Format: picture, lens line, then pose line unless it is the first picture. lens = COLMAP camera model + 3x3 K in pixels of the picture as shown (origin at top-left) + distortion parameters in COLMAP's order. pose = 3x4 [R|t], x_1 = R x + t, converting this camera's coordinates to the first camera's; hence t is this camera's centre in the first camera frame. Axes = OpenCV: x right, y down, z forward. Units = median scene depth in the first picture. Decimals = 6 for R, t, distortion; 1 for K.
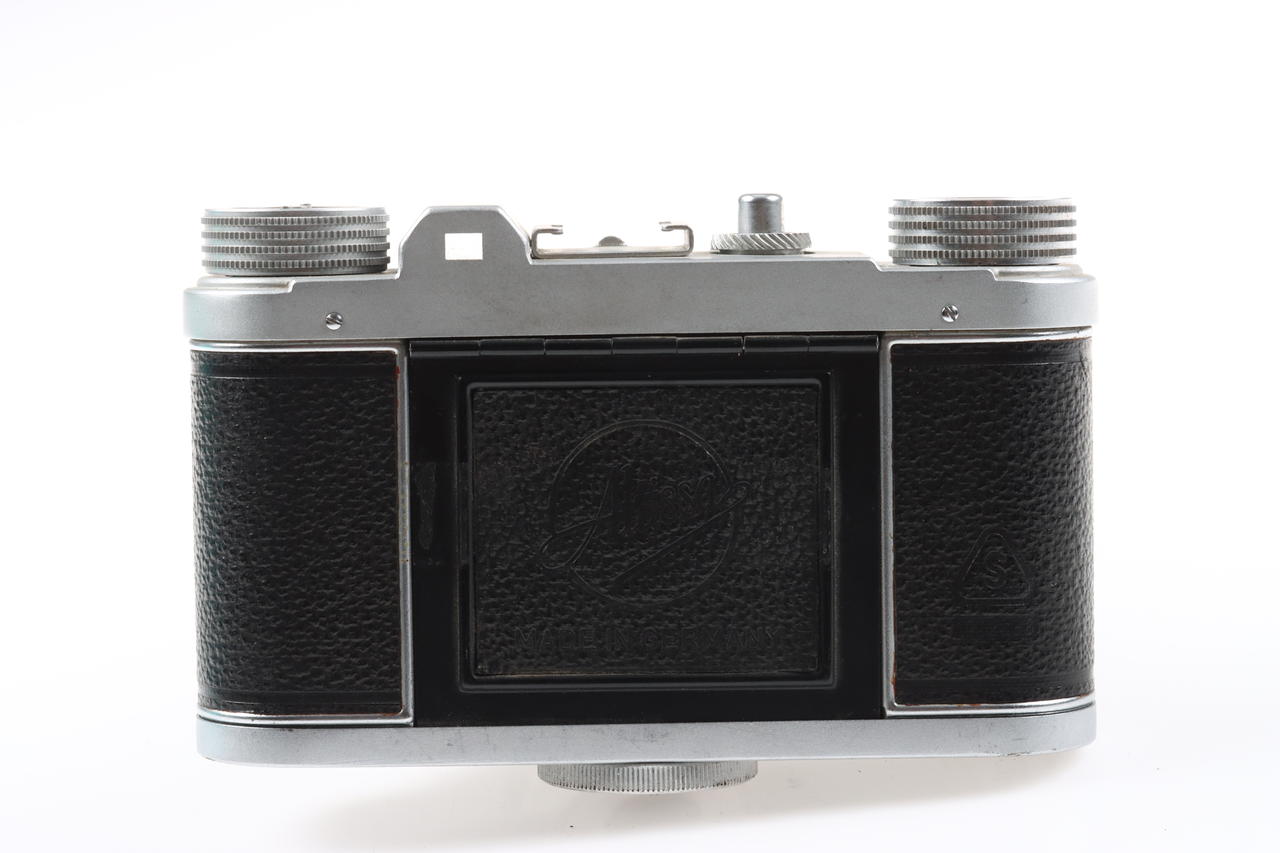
lens RADIAL K [[3465.7, 0, 640.0], [0, 3465.7, 426.5], [0, 0, 1]] dist [0.079532, 0.499712]
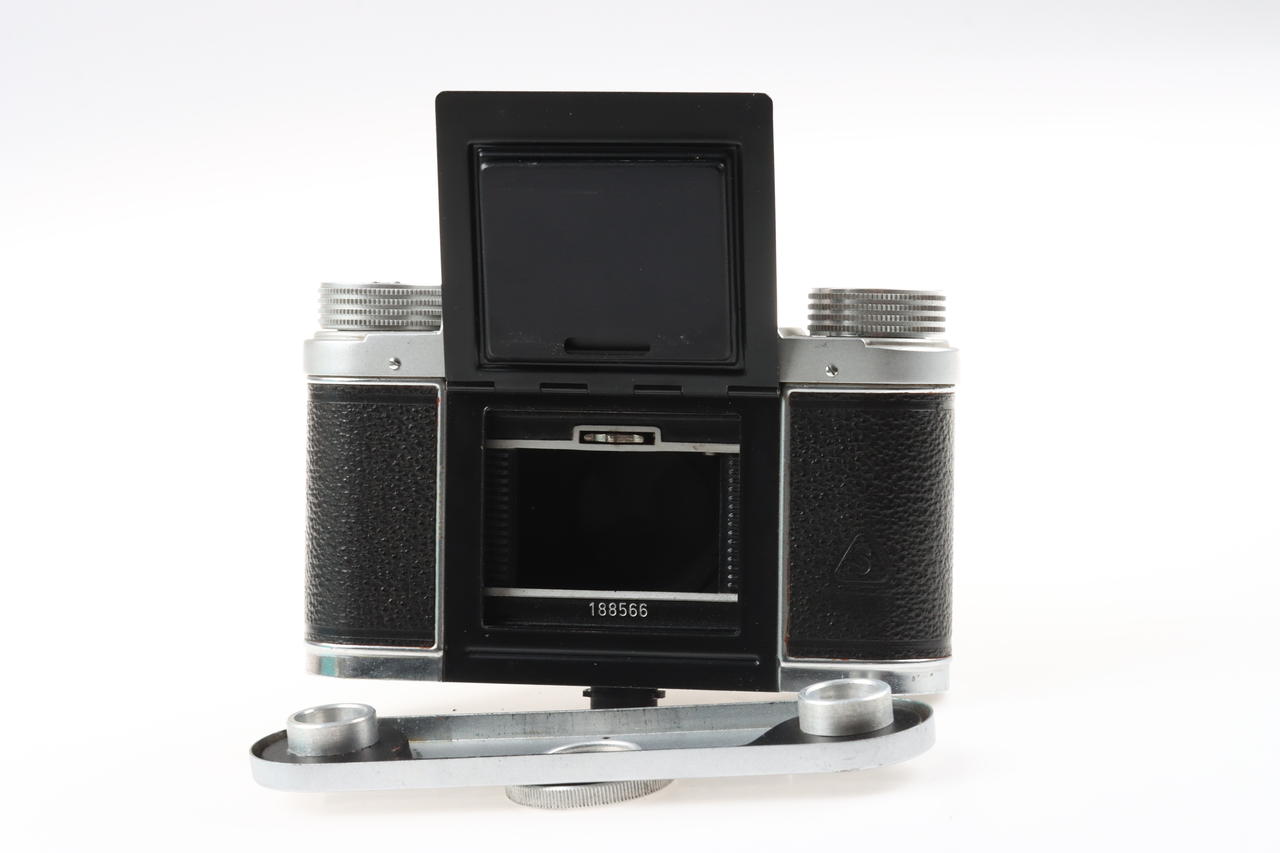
lens RADIAL K [[3465.7, 0, 640.0], [0, 3465.7, 426.5], [0, 0, 1]] dist [0.079532, 0.499712]
pose [[0.983918, 0.033181, -0.175510, 0.250988], [-0.039580, 0.998669, -0.033081, 0.036900], [0.174178, 0.039496, 0.983922, -0.349941]]
